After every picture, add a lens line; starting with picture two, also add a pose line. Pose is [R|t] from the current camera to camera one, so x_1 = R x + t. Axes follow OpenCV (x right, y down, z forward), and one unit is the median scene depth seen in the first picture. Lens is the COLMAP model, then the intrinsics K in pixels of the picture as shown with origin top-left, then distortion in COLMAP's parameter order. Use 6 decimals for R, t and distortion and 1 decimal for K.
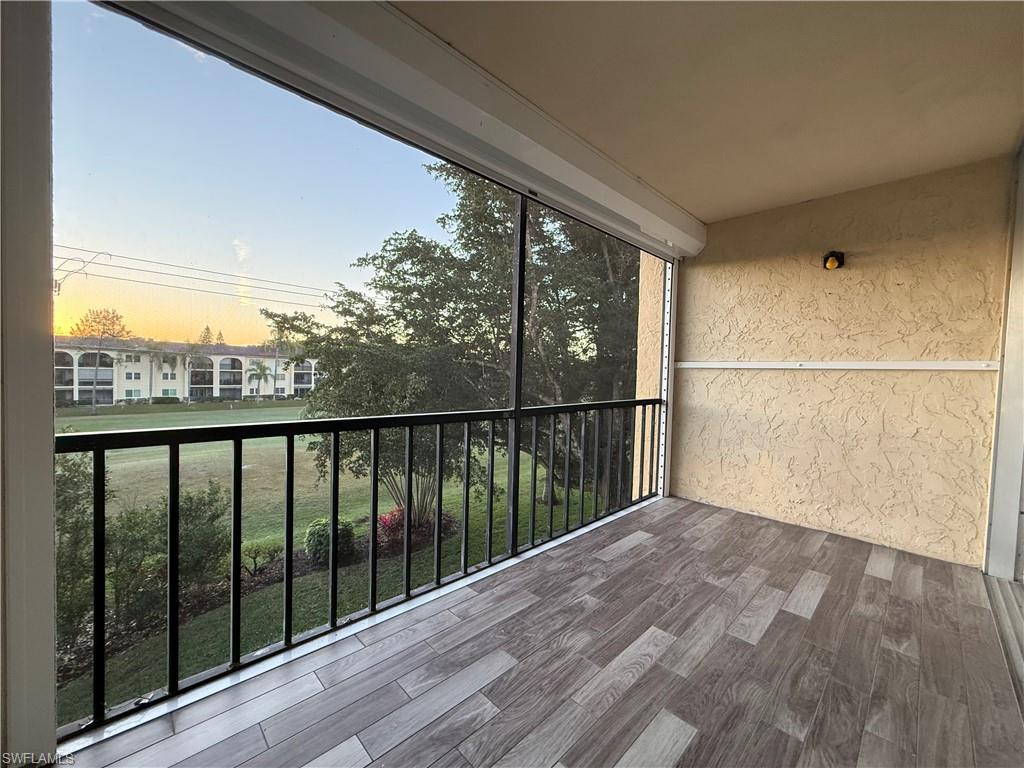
lens RADIAL K [[403.1, 0, 512.0], [0, 403.1, 384.0], [0, 0, 1]] dist [-0.000437, 0.000155]
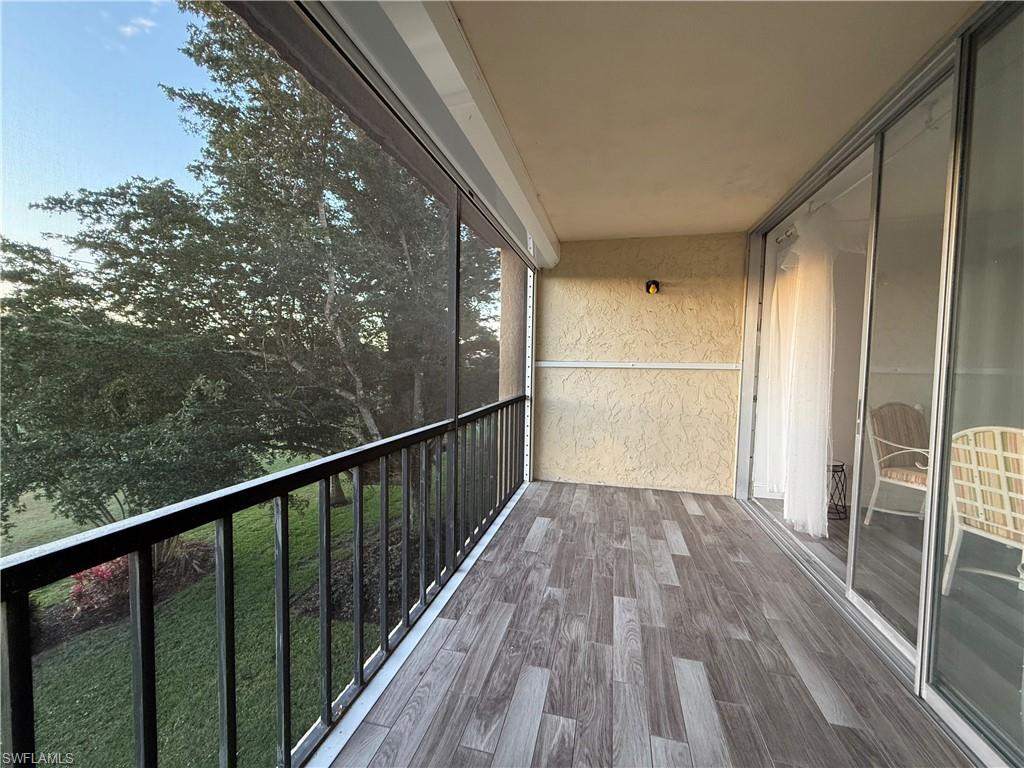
lens RADIAL K [[403.1, 0, 512.0], [0, 403.1, 384.0], [0, 0, 1]] dist [-0.000437, 0.000155]
pose [[0.853614, -0.038495, 0.519482, -0.315230], [0.022593, 0.999063, 0.036909, -0.046051], [-0.520416, -0.019769, 0.853684, 0.099528]]
